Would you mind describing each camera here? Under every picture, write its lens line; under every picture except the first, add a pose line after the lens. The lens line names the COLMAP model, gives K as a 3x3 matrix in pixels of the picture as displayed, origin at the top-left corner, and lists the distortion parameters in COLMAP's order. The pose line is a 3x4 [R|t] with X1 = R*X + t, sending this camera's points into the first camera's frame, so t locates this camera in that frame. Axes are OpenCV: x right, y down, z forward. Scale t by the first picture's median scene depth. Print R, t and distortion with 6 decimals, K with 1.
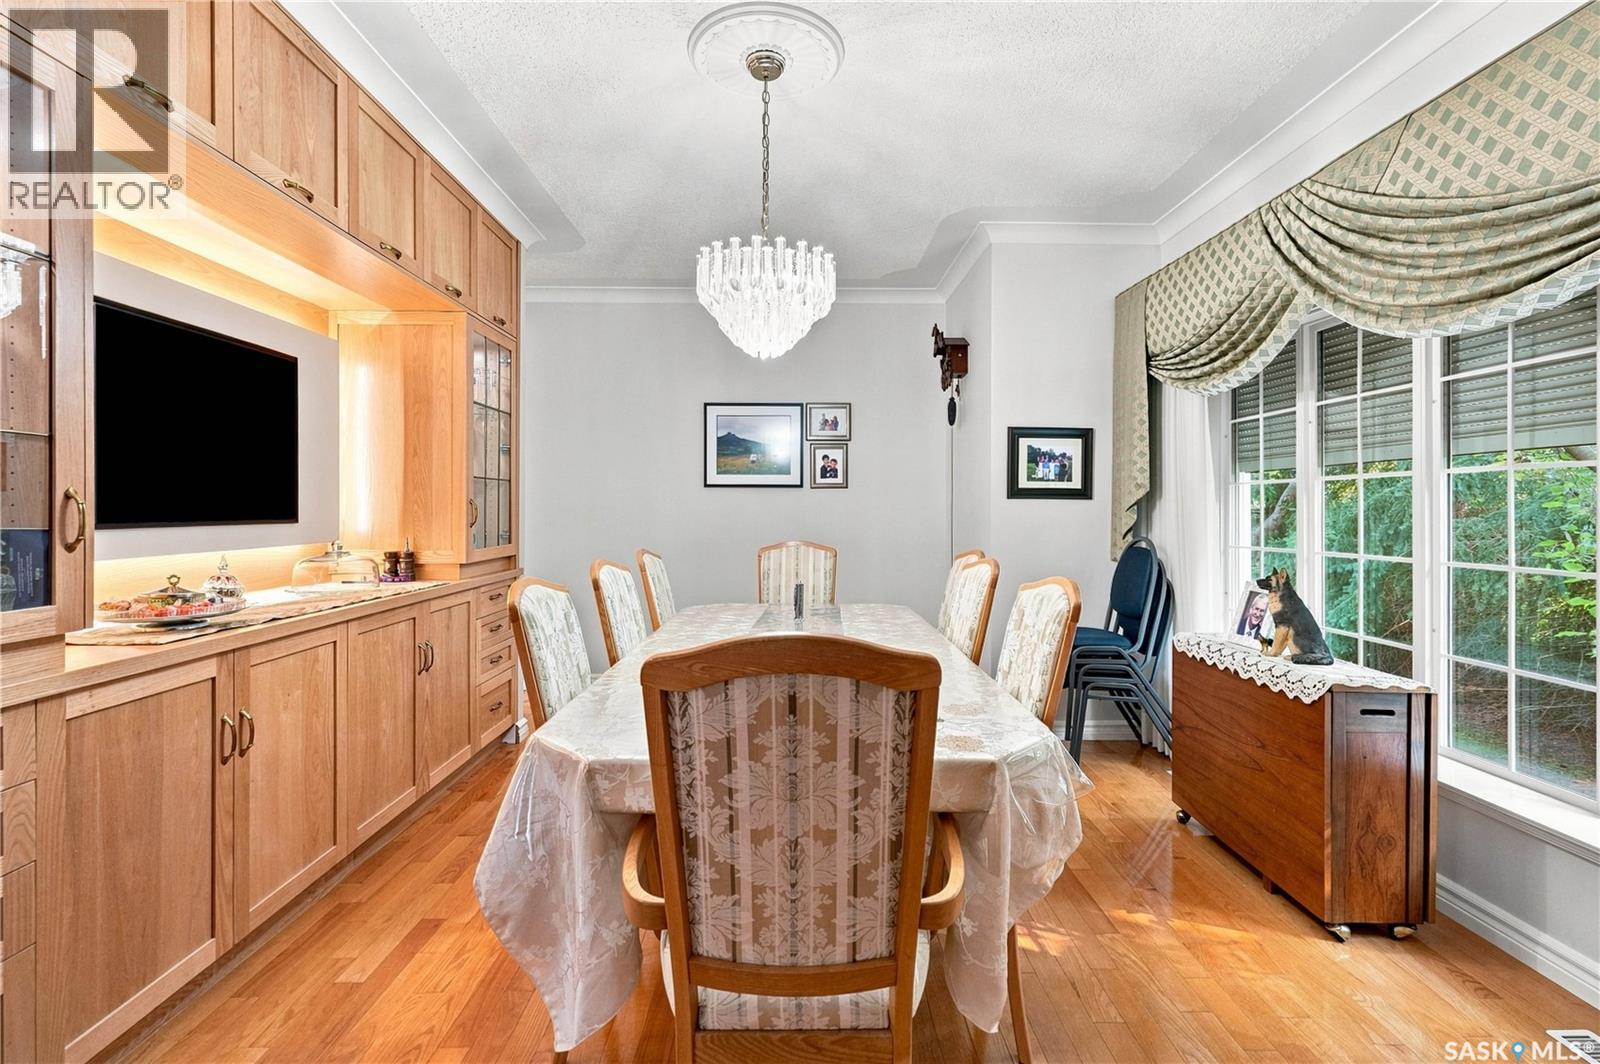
lens RADIAL K [[730.4, 0, 802.9], [0, 730.4, 510.3], [0, 0, 1]] dist [-0.002535, 0.002468]
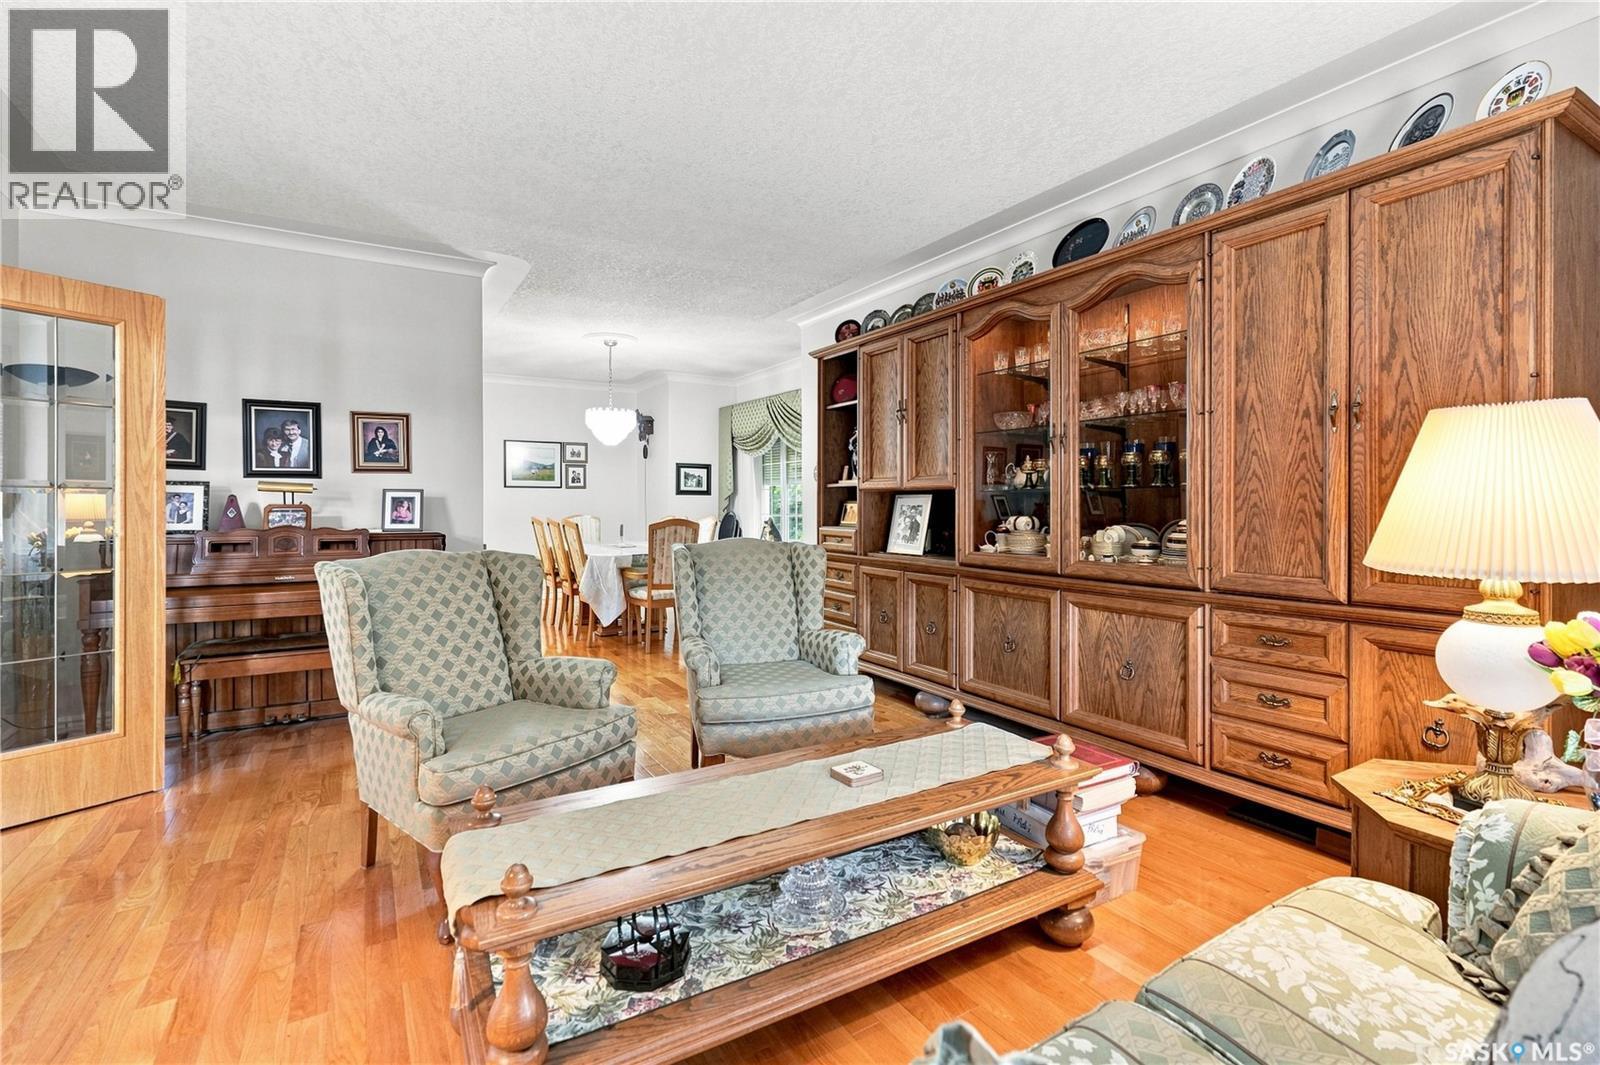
lens RADIAL K [[730.4, 0, 798.6], [0, 730.4, 515.0], [0, 0, 1]] dist [-0.002535, 0.002468]
pose [[0.862174, -0.009832, 0.506517, -0.553276], [0.003052, 0.999894, 0.014213, 0.016048], [-0.506604, -0.010708, 0.862113, -1.173139]]
